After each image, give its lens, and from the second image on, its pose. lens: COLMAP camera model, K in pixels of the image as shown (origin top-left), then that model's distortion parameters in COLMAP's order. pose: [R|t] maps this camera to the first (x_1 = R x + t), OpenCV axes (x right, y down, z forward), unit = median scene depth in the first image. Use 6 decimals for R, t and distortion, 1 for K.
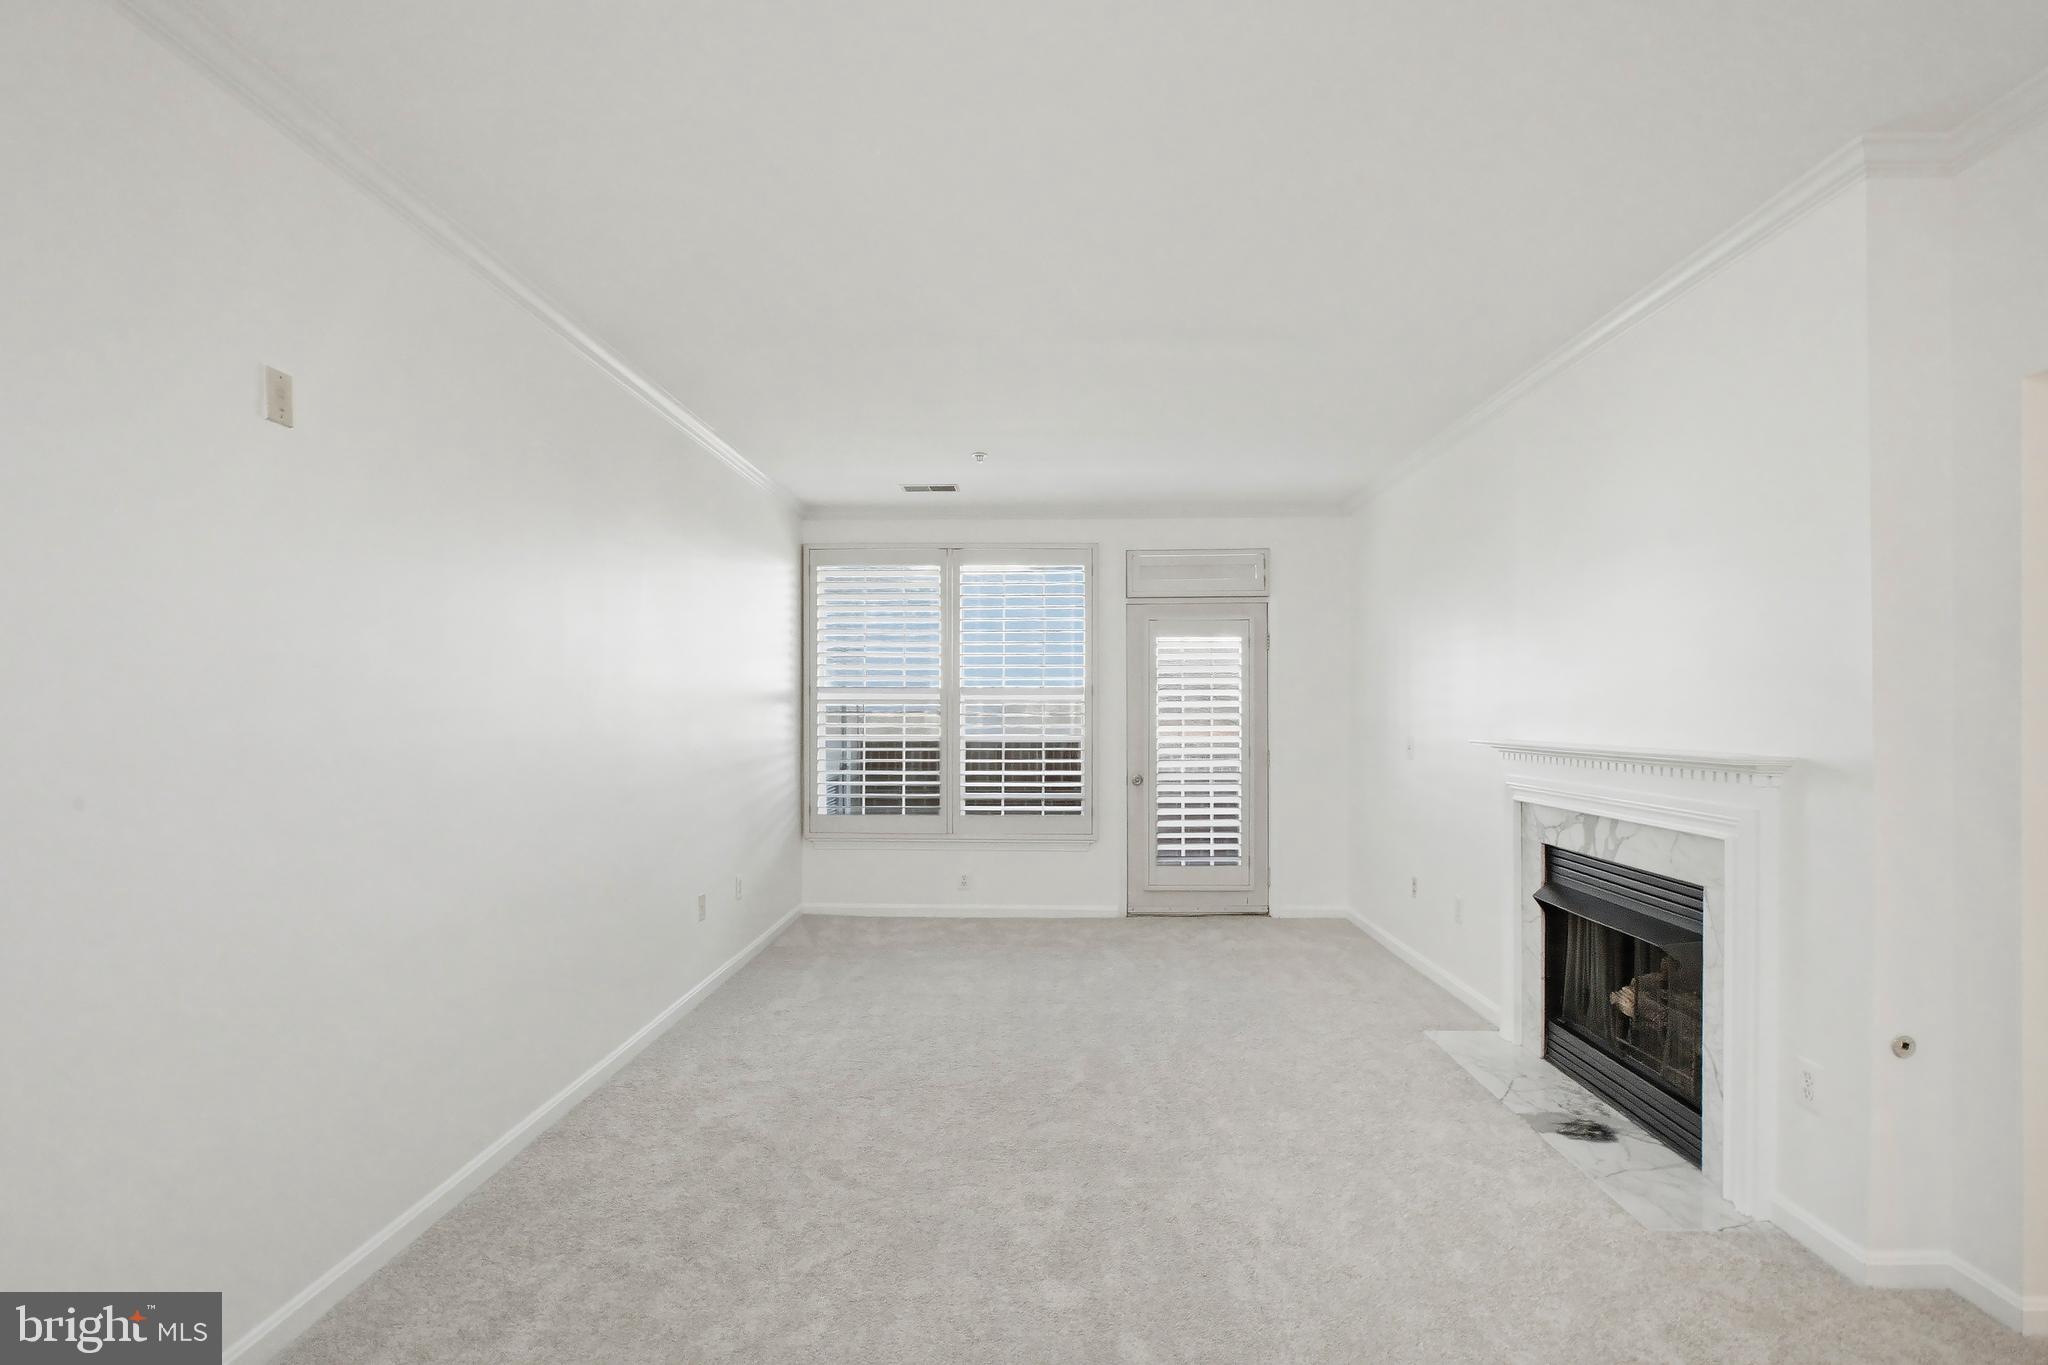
lens RADIAL K [[951.1, 0, 1025.9], [0, 951.1, 710.1], [0, 0, 1]] dist [-0.001843, -0.000170]
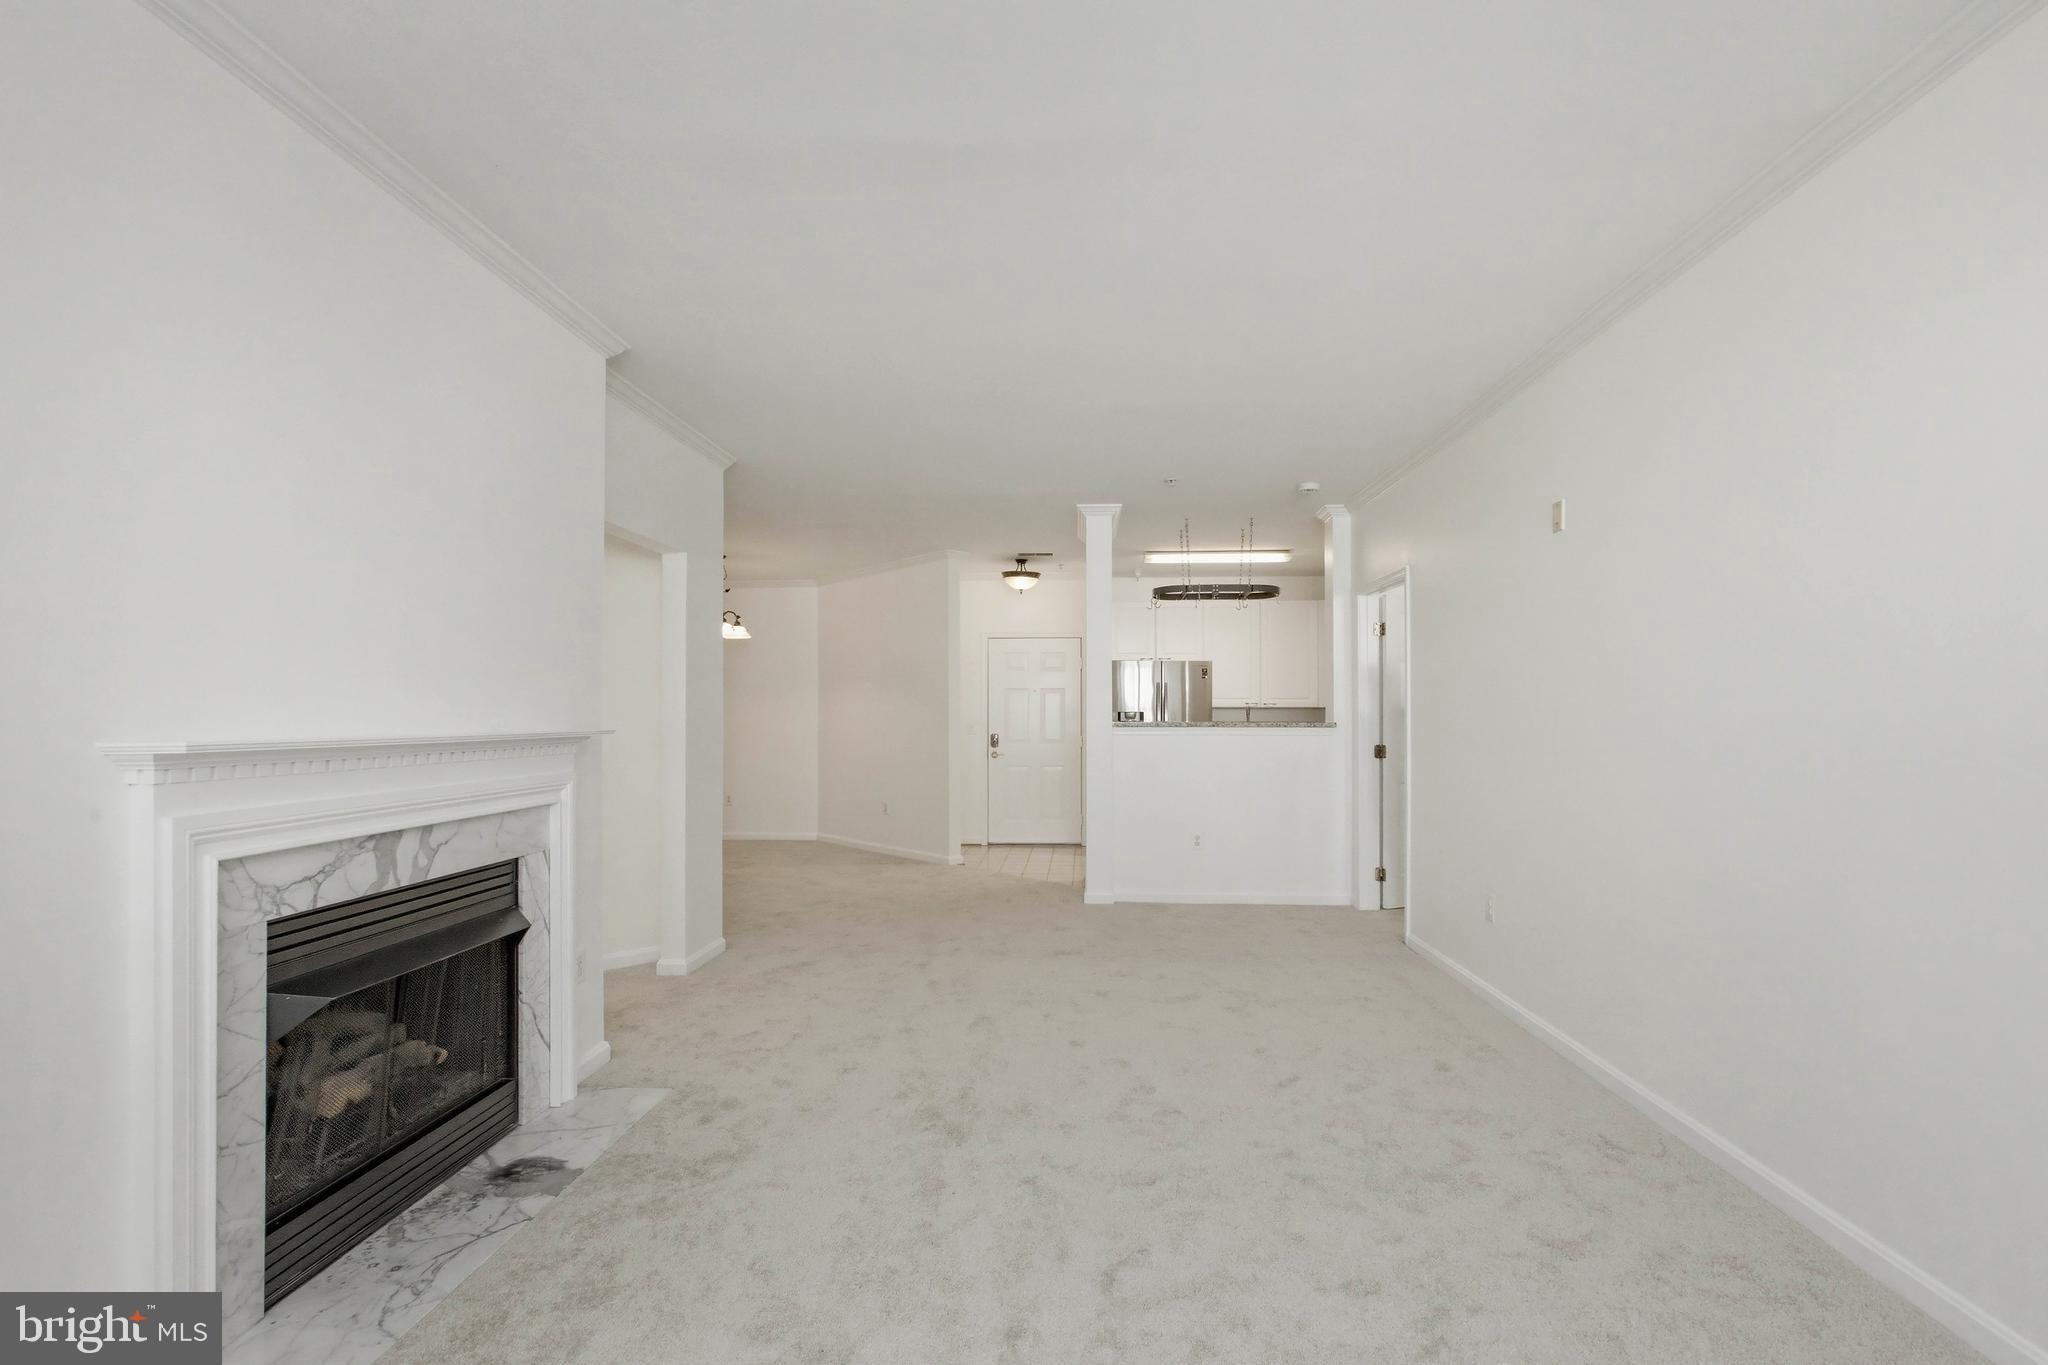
lens RADIAL K [[951.1, 0, 1025.9], [0, 951.1, 710.1], [0, 0, 1]] dist [-0.001843, -0.000170]
pose [[-0.999705, 0.004433, 0.023877, 0.052464], [0.004239, 0.999958, -0.008158, 0.014018], [-0.023913, -0.008054, -0.999682, 0.903072]]
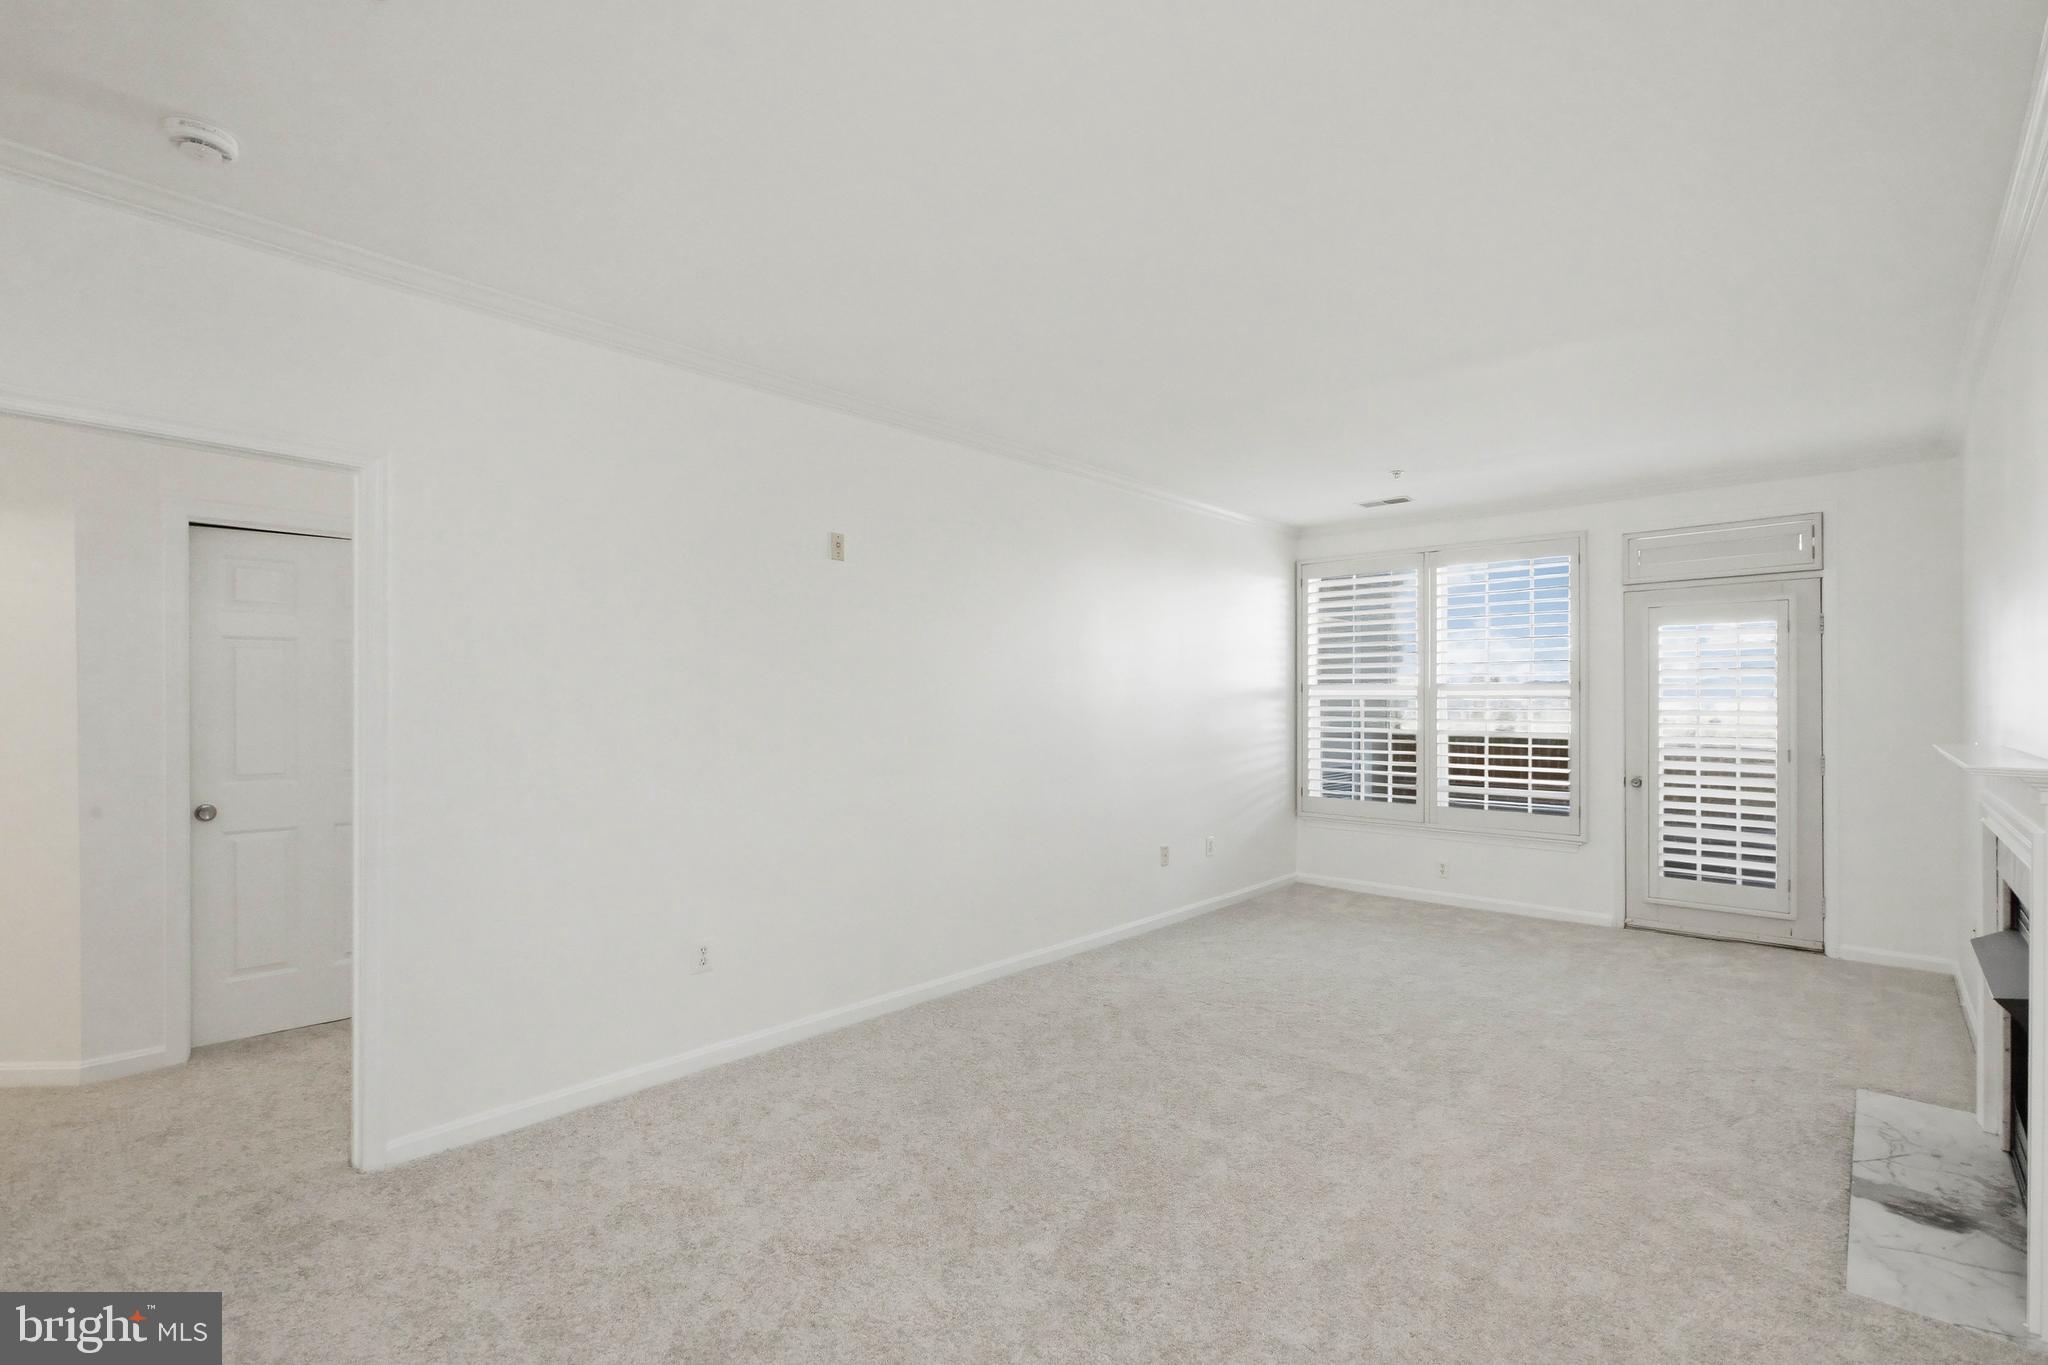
lens RADIAL K [[916.9, 0, 1025.4], [0, 916.9, 706.9], [0, 0, 1]] dist [0.000476, 0.000479]
pose [[0.759600, 0.004557, -0.650374, 0.245926], [-0.001793, 0.999986, 0.004912, -0.002490], [0.650388, -0.002565, 0.759598, -0.062315]]
